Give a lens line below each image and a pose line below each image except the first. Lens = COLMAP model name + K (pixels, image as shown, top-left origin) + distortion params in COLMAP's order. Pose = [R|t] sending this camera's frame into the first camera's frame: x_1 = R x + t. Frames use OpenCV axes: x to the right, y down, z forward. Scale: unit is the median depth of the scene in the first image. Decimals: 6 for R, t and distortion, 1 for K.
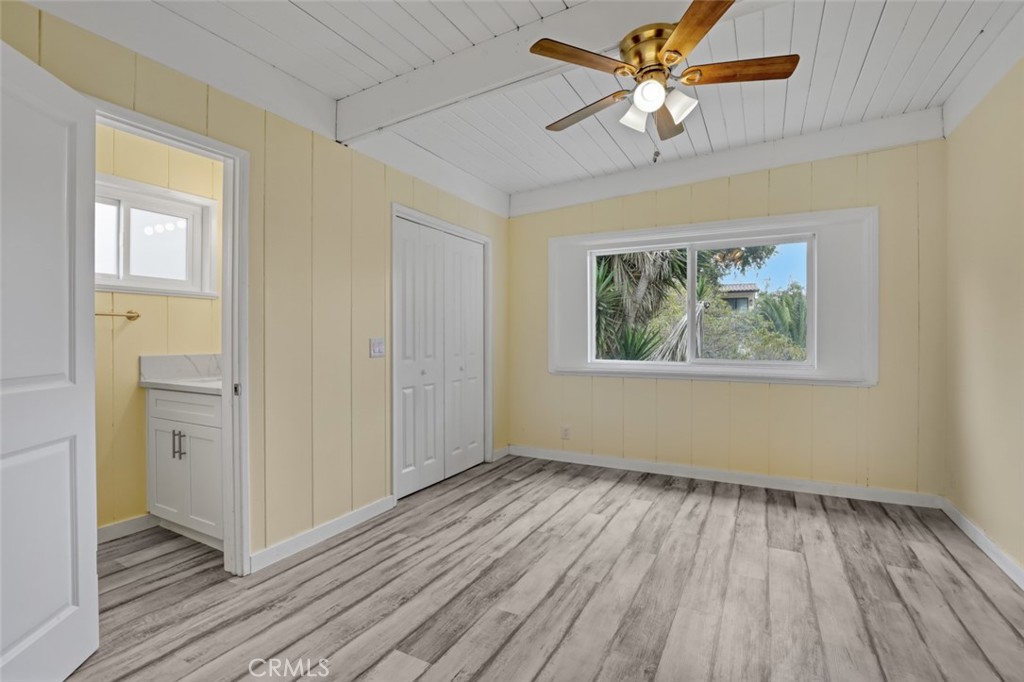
lens RADIAL K [[464.4, 0, 527.3], [0, 464.4, 336.6], [0, 0, 1]] dist [-0.024971, 0.000845]
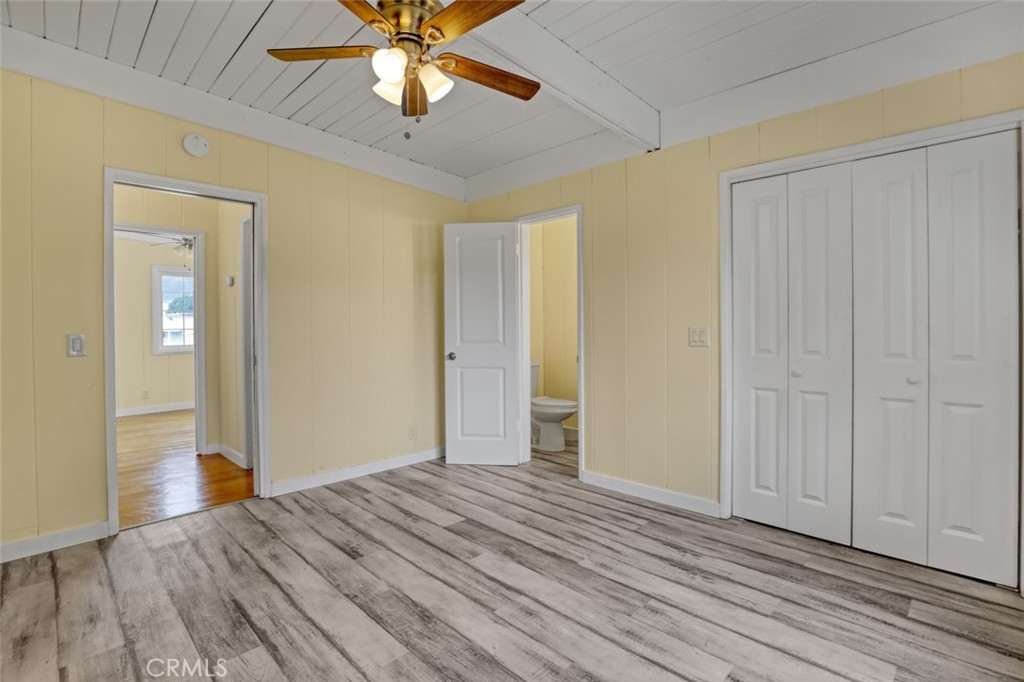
lens RADIAL K [[464.4, 0, 527.3], [0, 464.4, 336.6], [0, 0, 1]] dist [-0.024971, 0.000845]
pose [[-0.265215, 0.025163, -0.963861, 0.791151], [0.004257, 0.999680, 0.024927, -0.002790], [0.964180, 0.002508, -0.265238, 1.063745]]
